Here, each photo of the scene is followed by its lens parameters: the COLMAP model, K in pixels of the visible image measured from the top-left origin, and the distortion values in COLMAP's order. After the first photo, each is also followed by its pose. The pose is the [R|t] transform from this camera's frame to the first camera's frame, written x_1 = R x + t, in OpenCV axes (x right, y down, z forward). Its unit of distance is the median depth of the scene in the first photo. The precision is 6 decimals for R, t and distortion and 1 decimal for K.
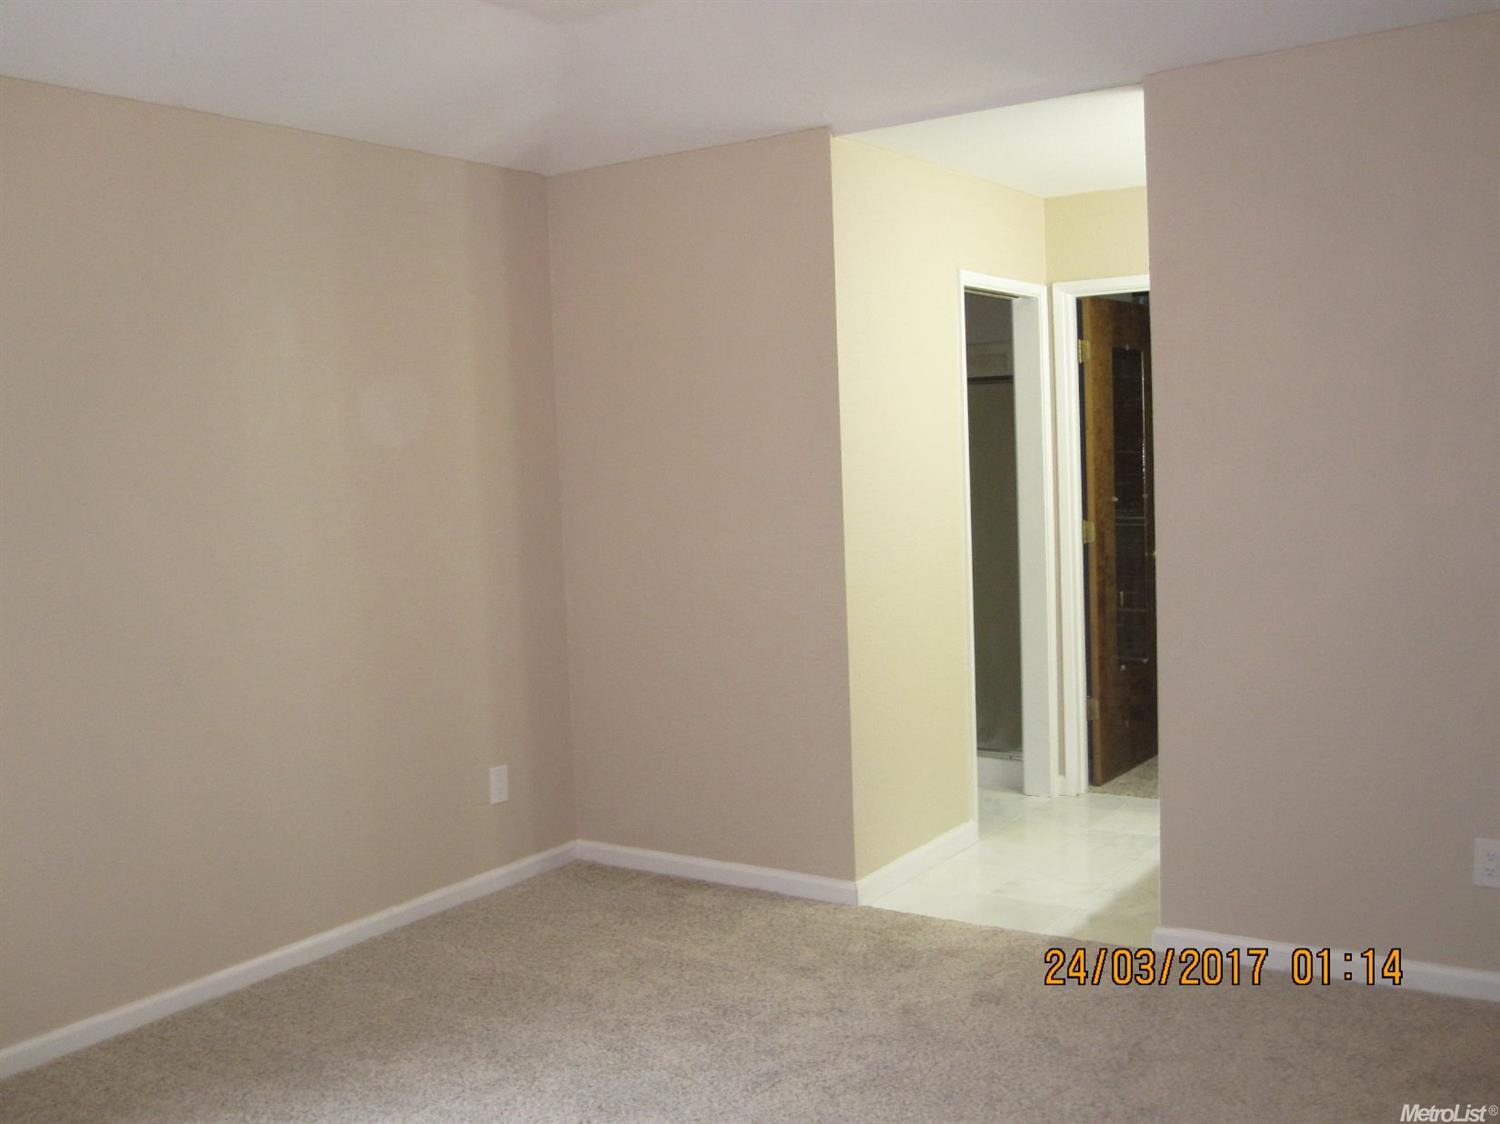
lens RADIAL K [[1465.0, 0, 750.2], [0, 1465.0, 561.9], [0, 0, 1]] dist [-0.067737, 0.000000]
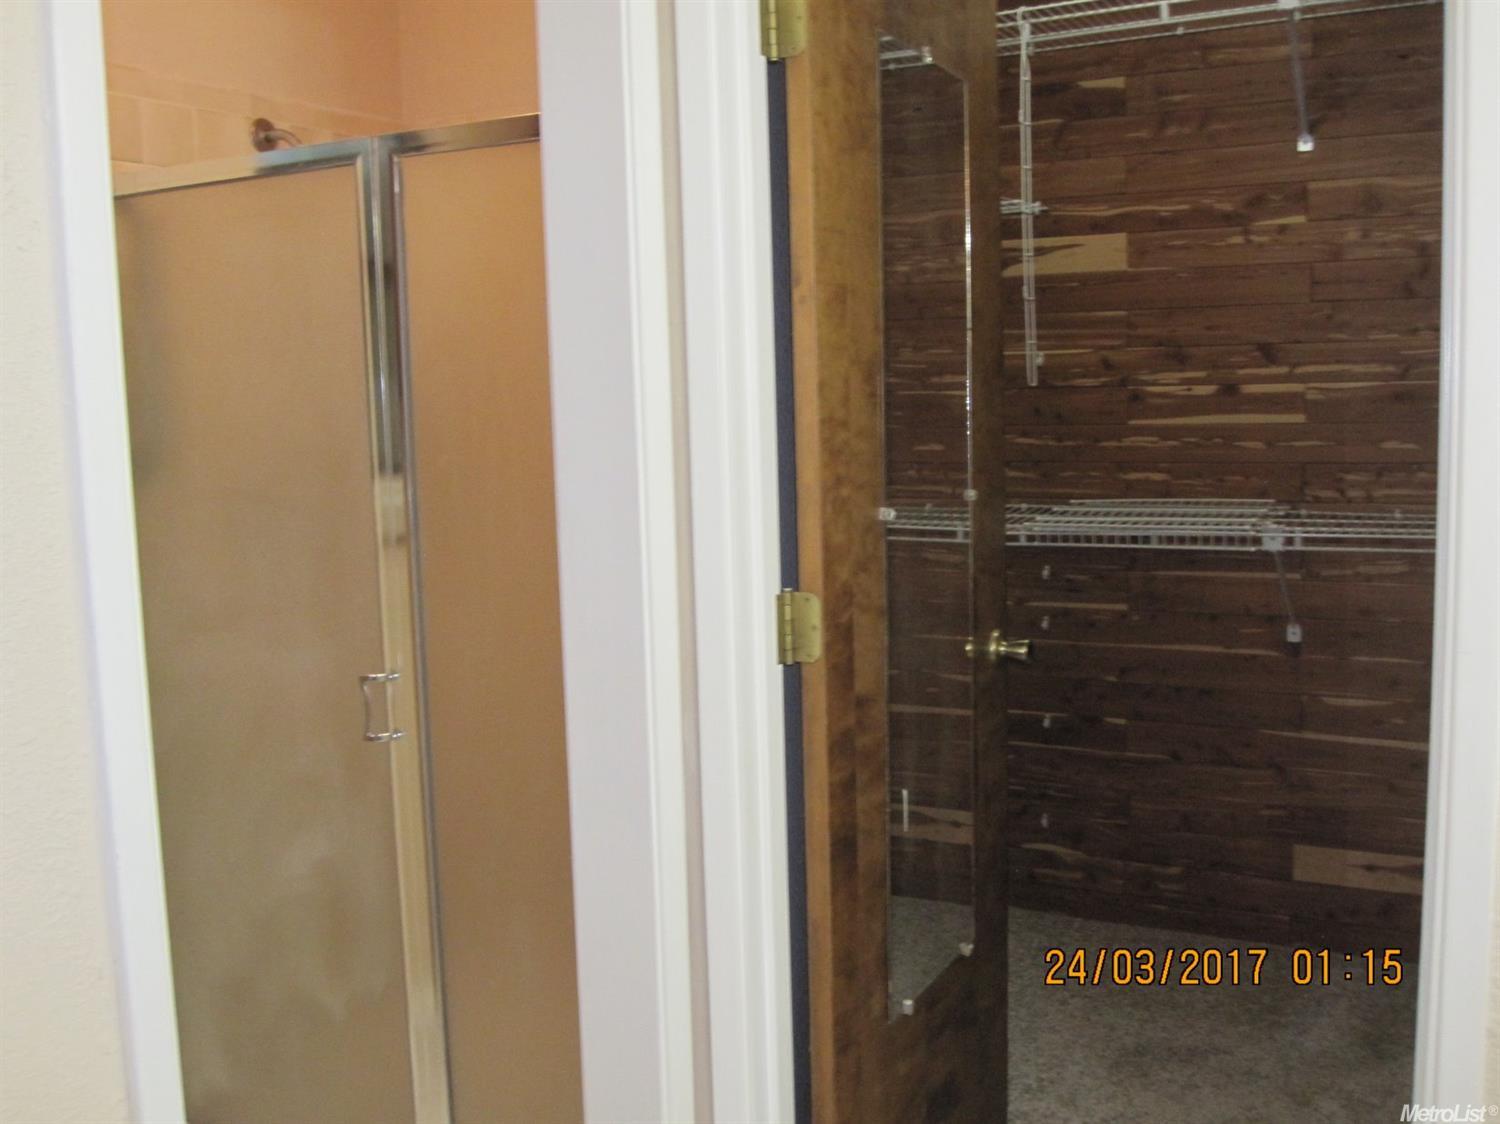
lens RADIAL K [[1465.0, 0, 749.1], [0, 1465.0, 563.8], [0, 0, 1]] dist [-0.067737, 0.000000]
pose [[0.988385, -0.002515, 0.151947, 0.173369], [-0.003085, 0.999325, 0.036604, -0.044427], [-0.151936, -0.036647, 0.987711, 0.695002]]
